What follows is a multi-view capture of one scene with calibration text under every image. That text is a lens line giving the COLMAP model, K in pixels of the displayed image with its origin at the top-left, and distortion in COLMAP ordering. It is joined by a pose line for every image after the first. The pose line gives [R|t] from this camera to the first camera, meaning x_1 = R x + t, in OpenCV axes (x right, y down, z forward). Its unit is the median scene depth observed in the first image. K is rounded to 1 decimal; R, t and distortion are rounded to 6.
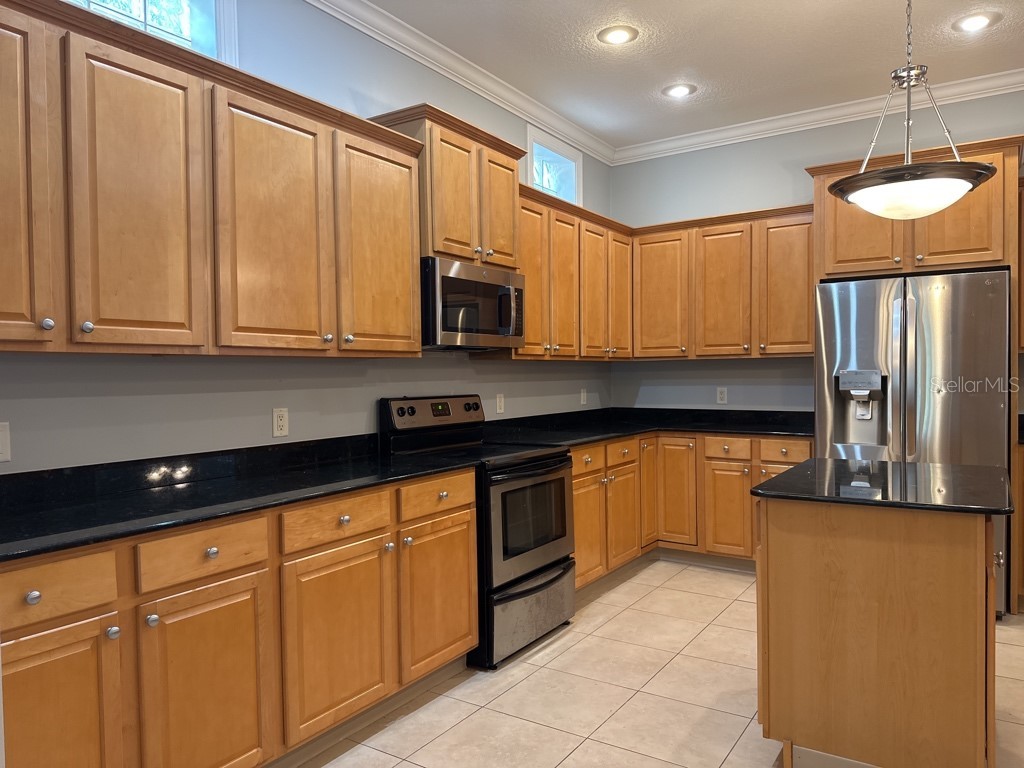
lens RADIAL K [[712.9, 0, 512.8], [0, 712.9, 387.2], [0, 0, 1]] dist [0.105624, -0.154356]
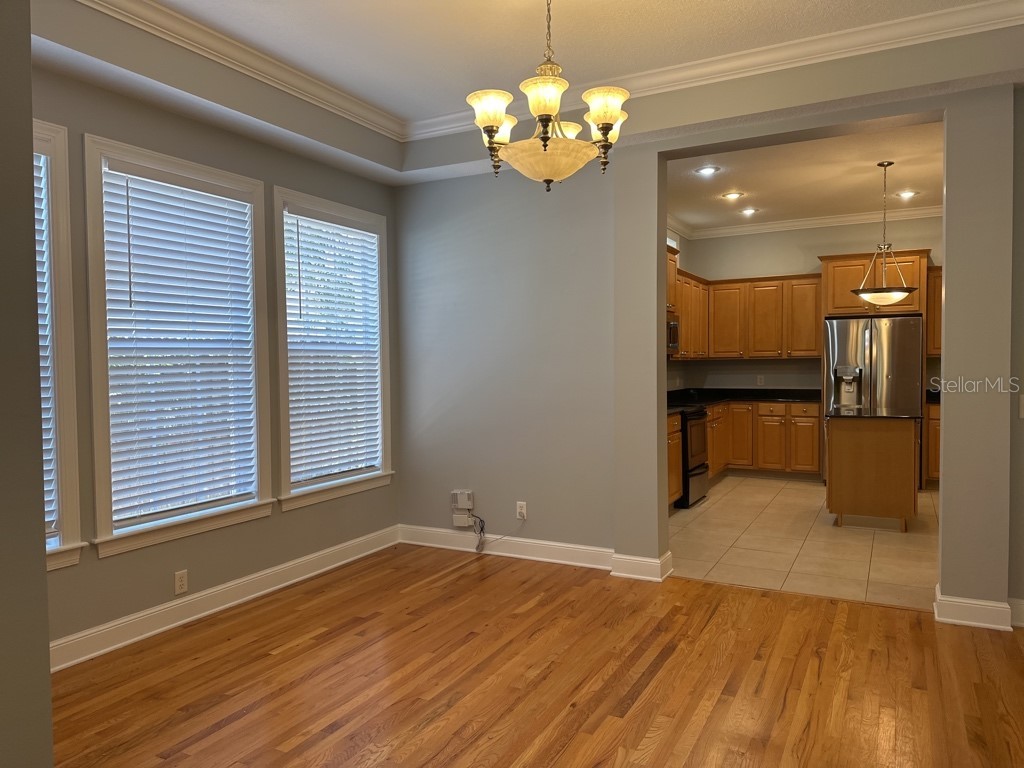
lens RADIAL K [[730.5, 0, 514.2], [0, 730.5, 387.1], [0, 0, 1]] dist [0.122925, -0.172656]
pose [[0.994997, -0.001966, 0.099887, -0.587064], [0.000771, 0.999928, 0.012006, 0.007753], [-0.099904, -0.011869, 0.994926, -0.857066]]
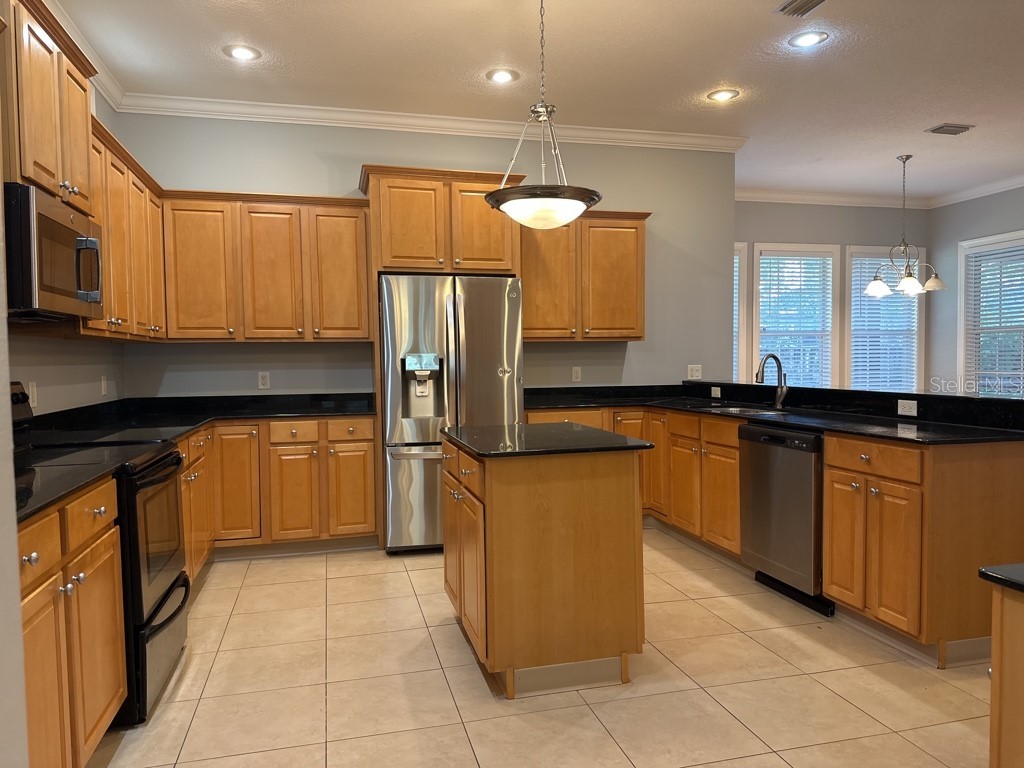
lens RADIAL K [[712.9, 0, 512.8], [0, 712.9, 387.2], [0, 0, 1]] dist [0.105624, -0.154356]
pose [[0.667821, -0.025114, 0.743898, -0.266361], [0.018439, 0.999682, 0.017196, 0.013045], [-0.744093, 0.002233, 0.668072, 0.130277]]
